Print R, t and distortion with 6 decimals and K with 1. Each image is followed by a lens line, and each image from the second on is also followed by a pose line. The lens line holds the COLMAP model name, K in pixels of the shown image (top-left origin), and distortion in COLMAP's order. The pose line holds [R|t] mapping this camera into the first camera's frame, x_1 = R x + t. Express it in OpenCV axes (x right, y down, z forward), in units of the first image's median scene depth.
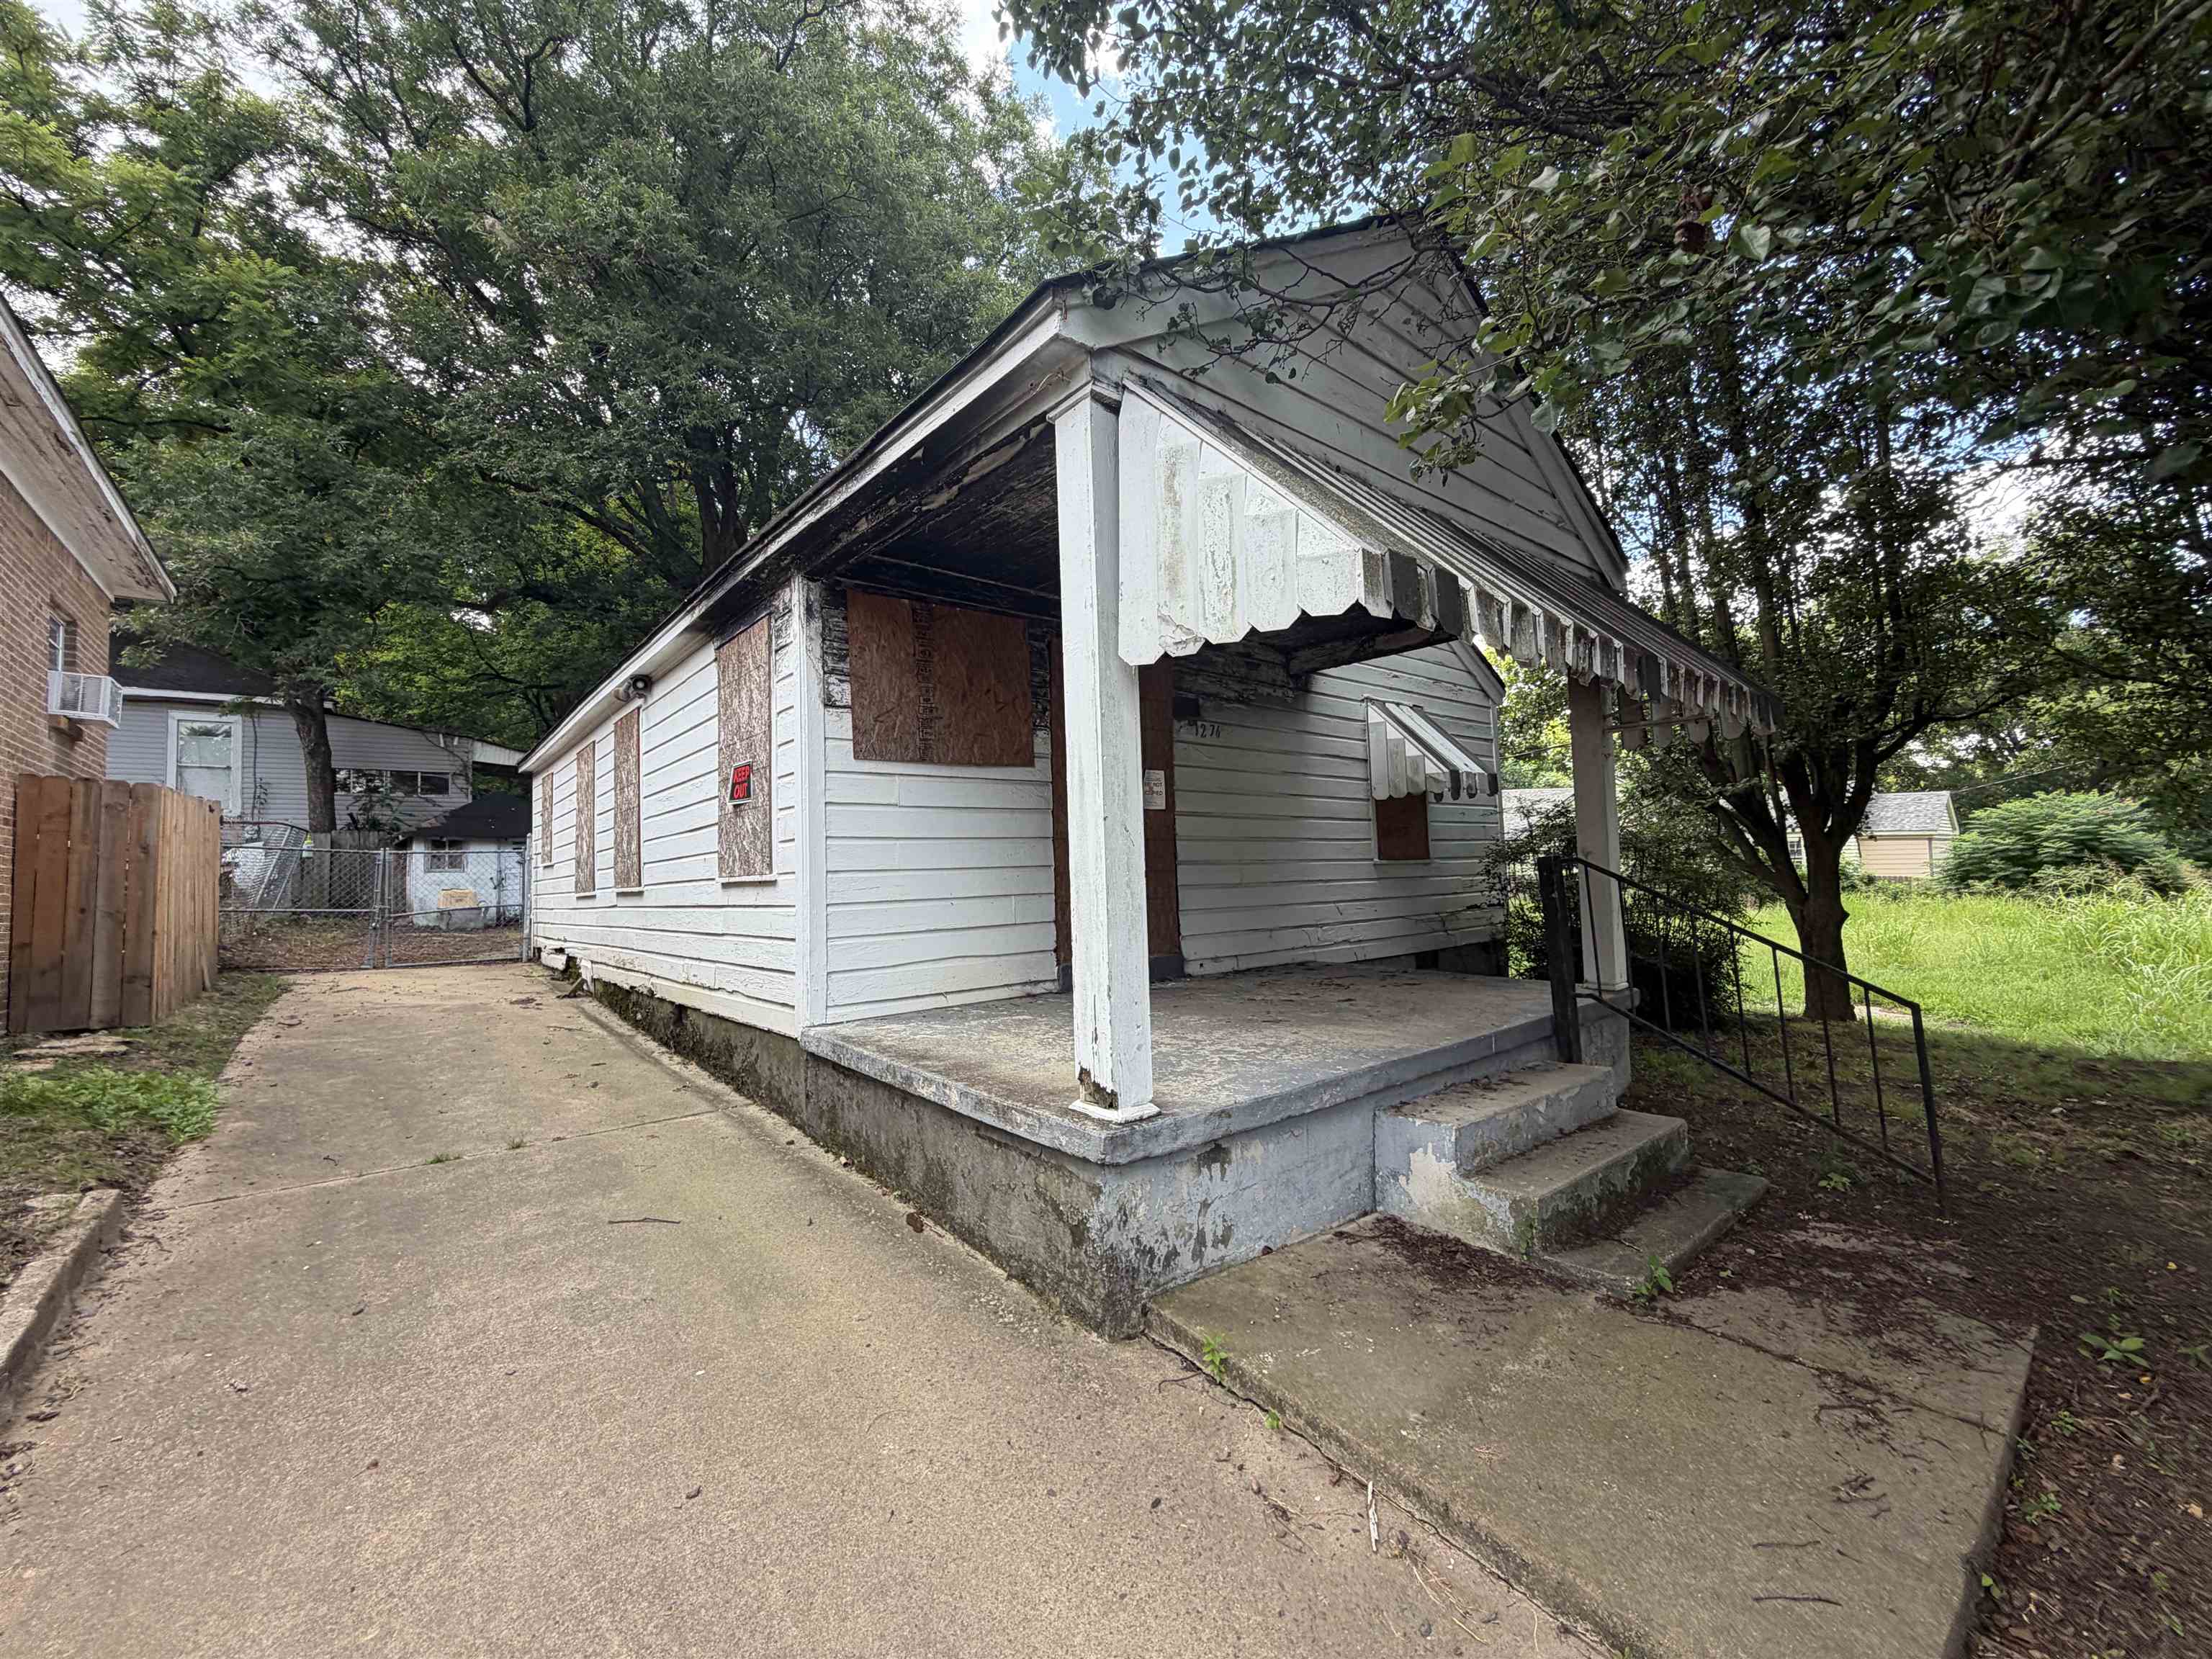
lens RADIAL K [[885.0, 0, 1095.6], [0, 885.0, 833.5], [0, 0, 1]] dist [0.001849, 0.000381]
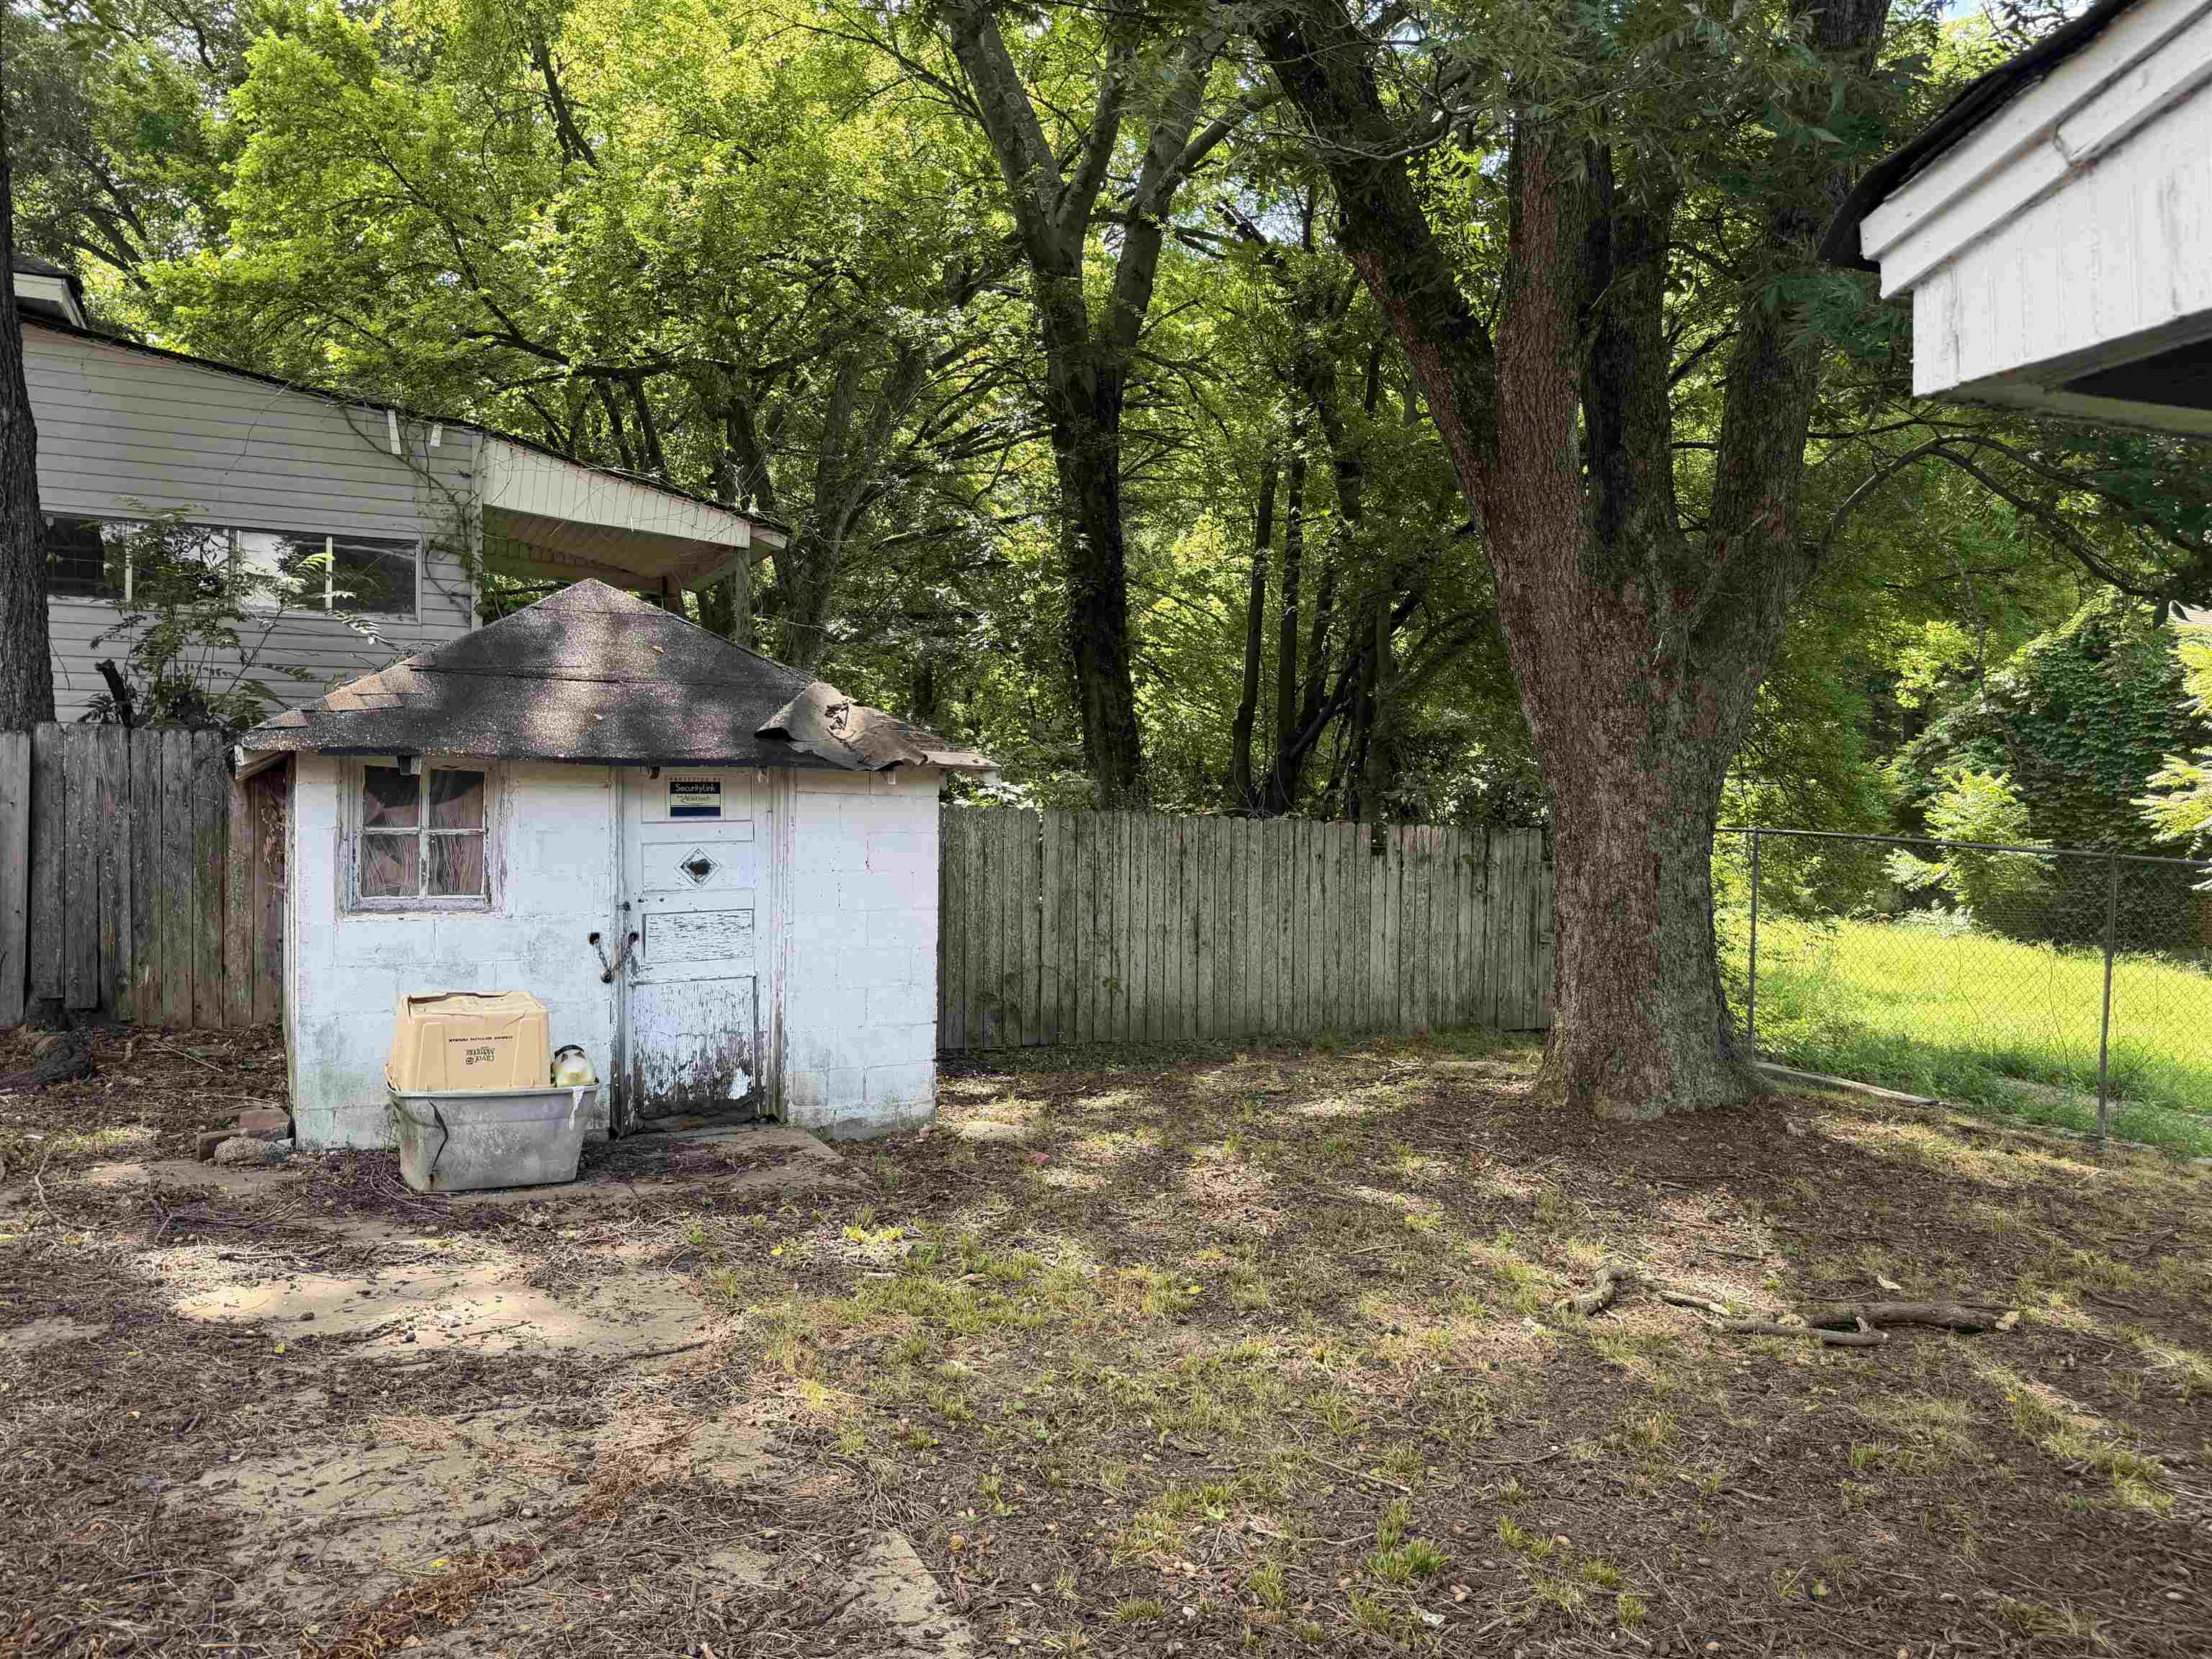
lens RADIAL K [[1578.6, 0, 1091.9], [0, 1578.6, 814.1], [0, 0, 1]] dist [0.019151, -0.028765]
pose [[0.977628, 0.022922, -0.209090, -0.449646], [-0.015530, 0.999197, 0.036924, 0.000897], [0.209769, -0.032851, 0.977199, 0.598590]]
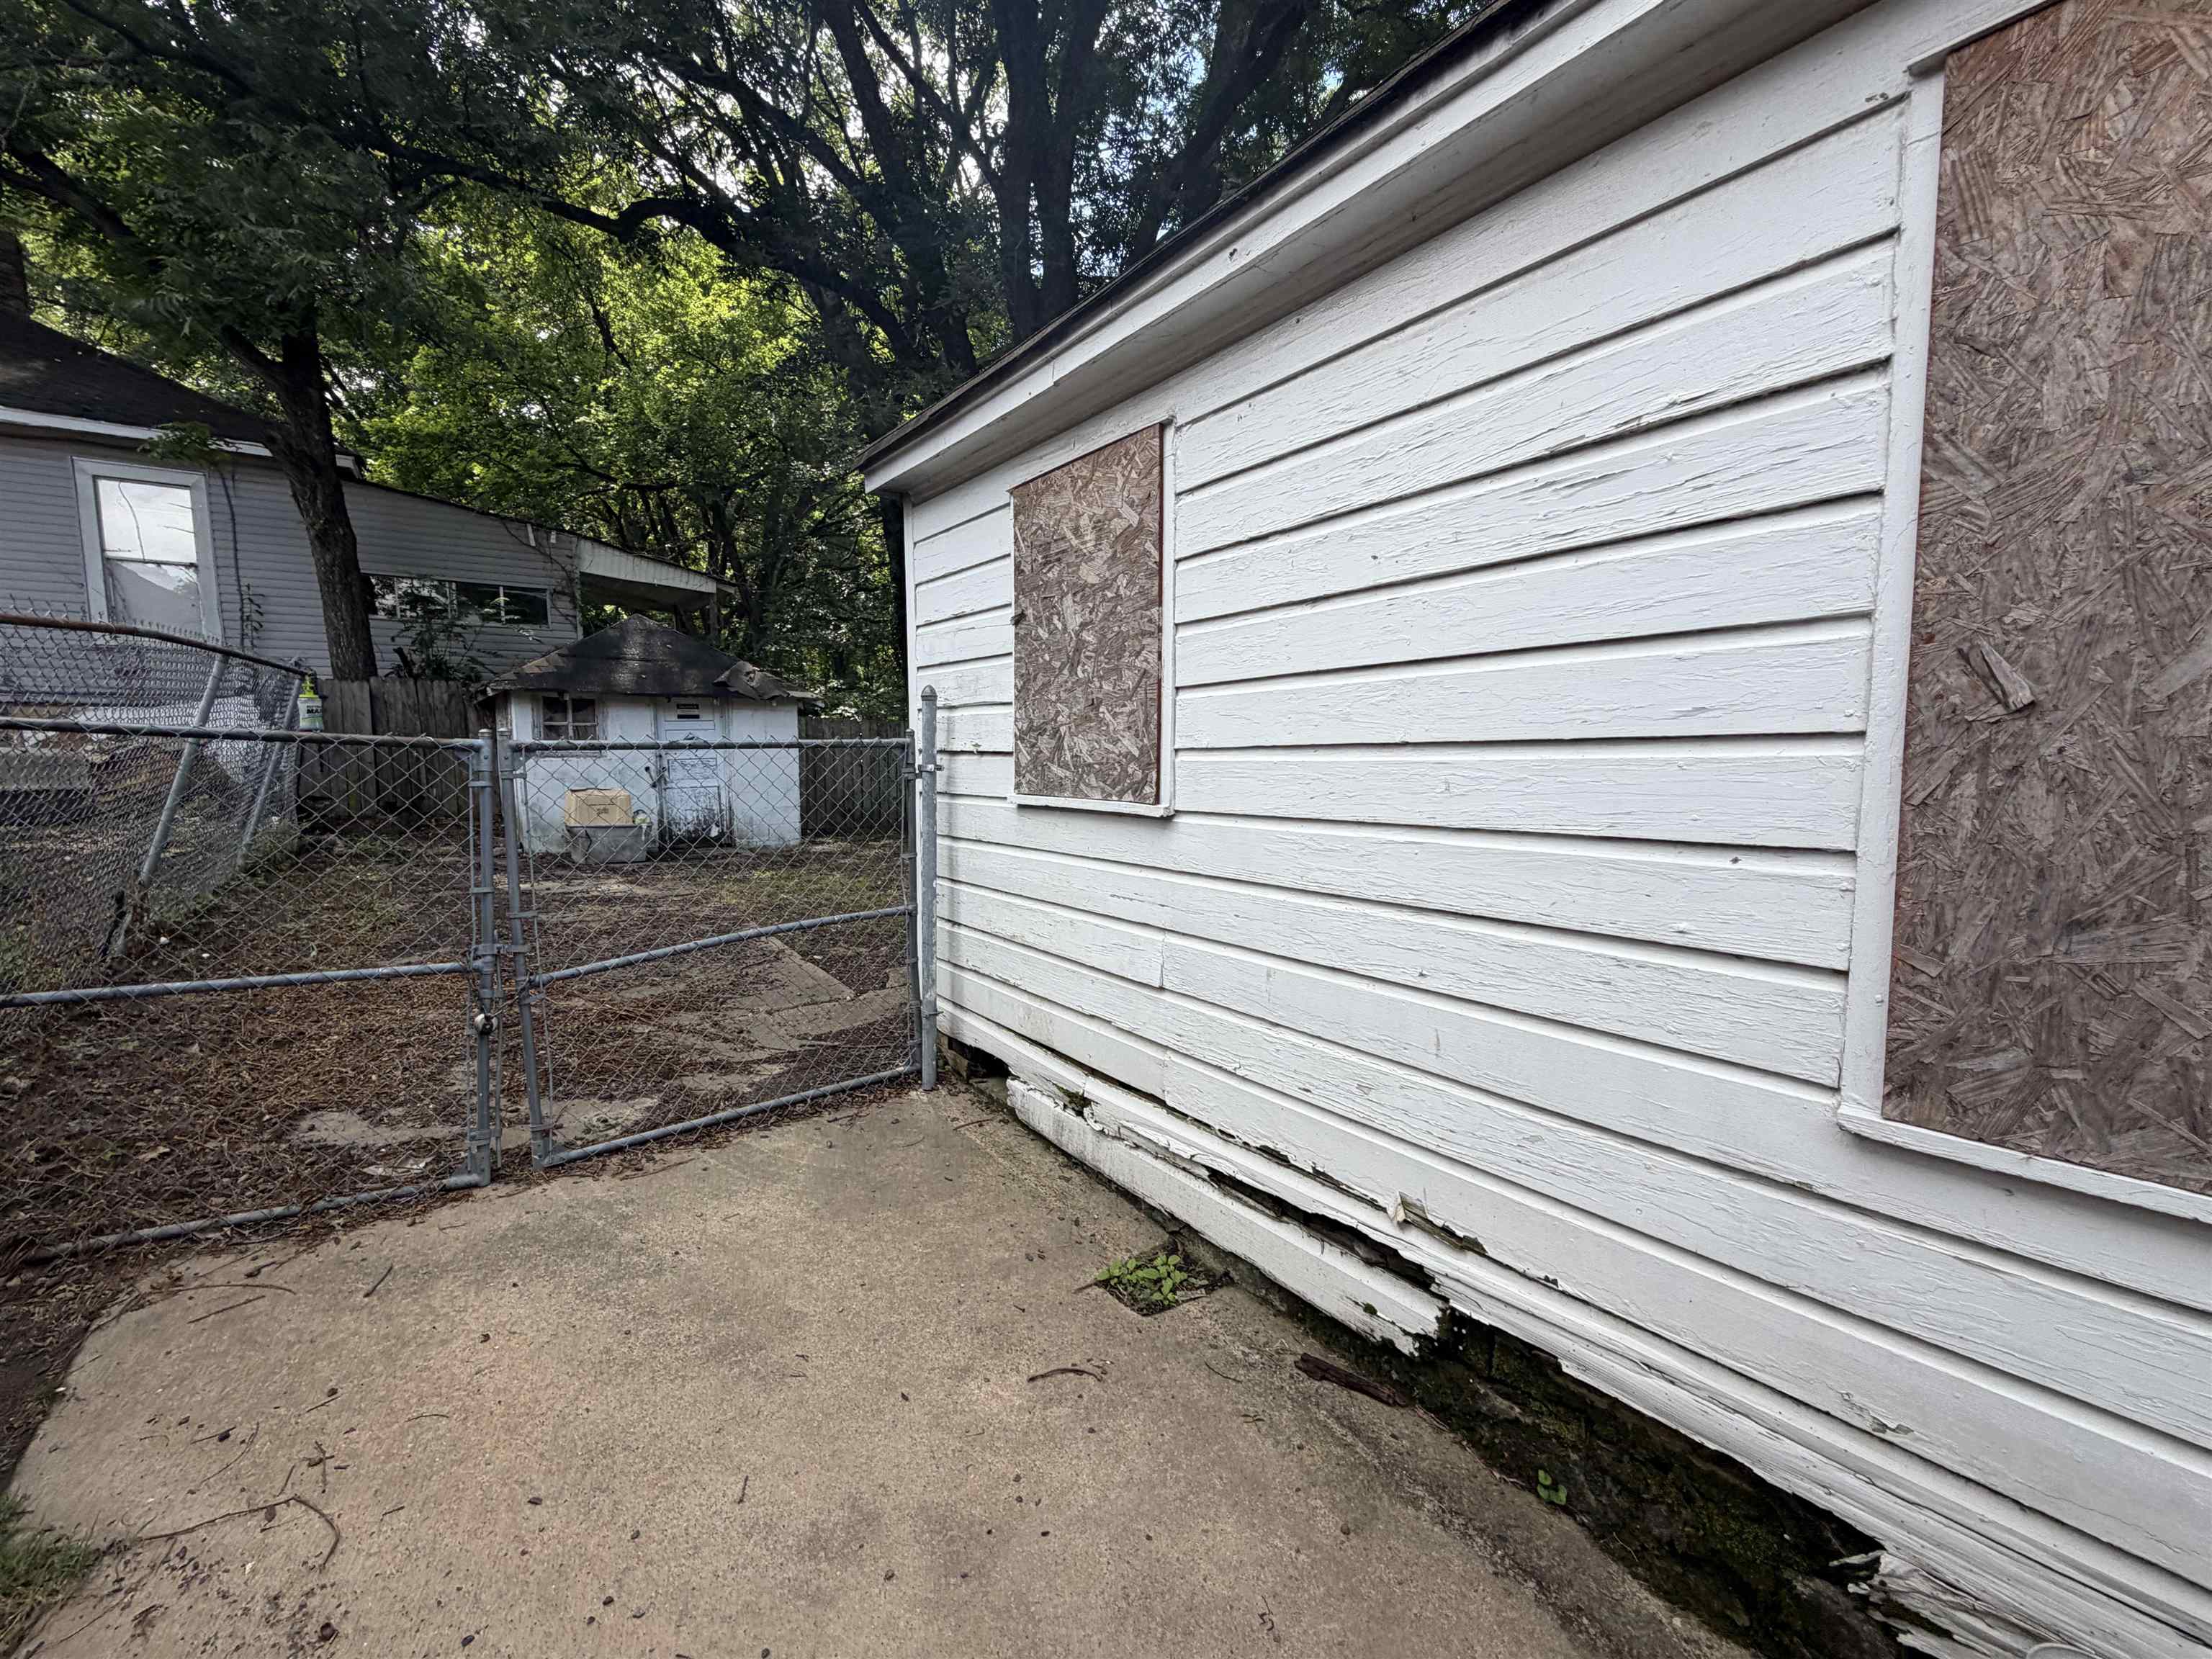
lens RADIAL K [[888.1, 0, 1098.0], [0, 888.1, 830.5], [0, 0, 1]] dist [0.000198, 0.000030]
pose [[0.998674, 0.027038, -0.043820, -0.354436], [-0.020526, 0.989540, 0.142791, 0.002920], [0.047222, -0.141702, 0.988782, 0.429943]]
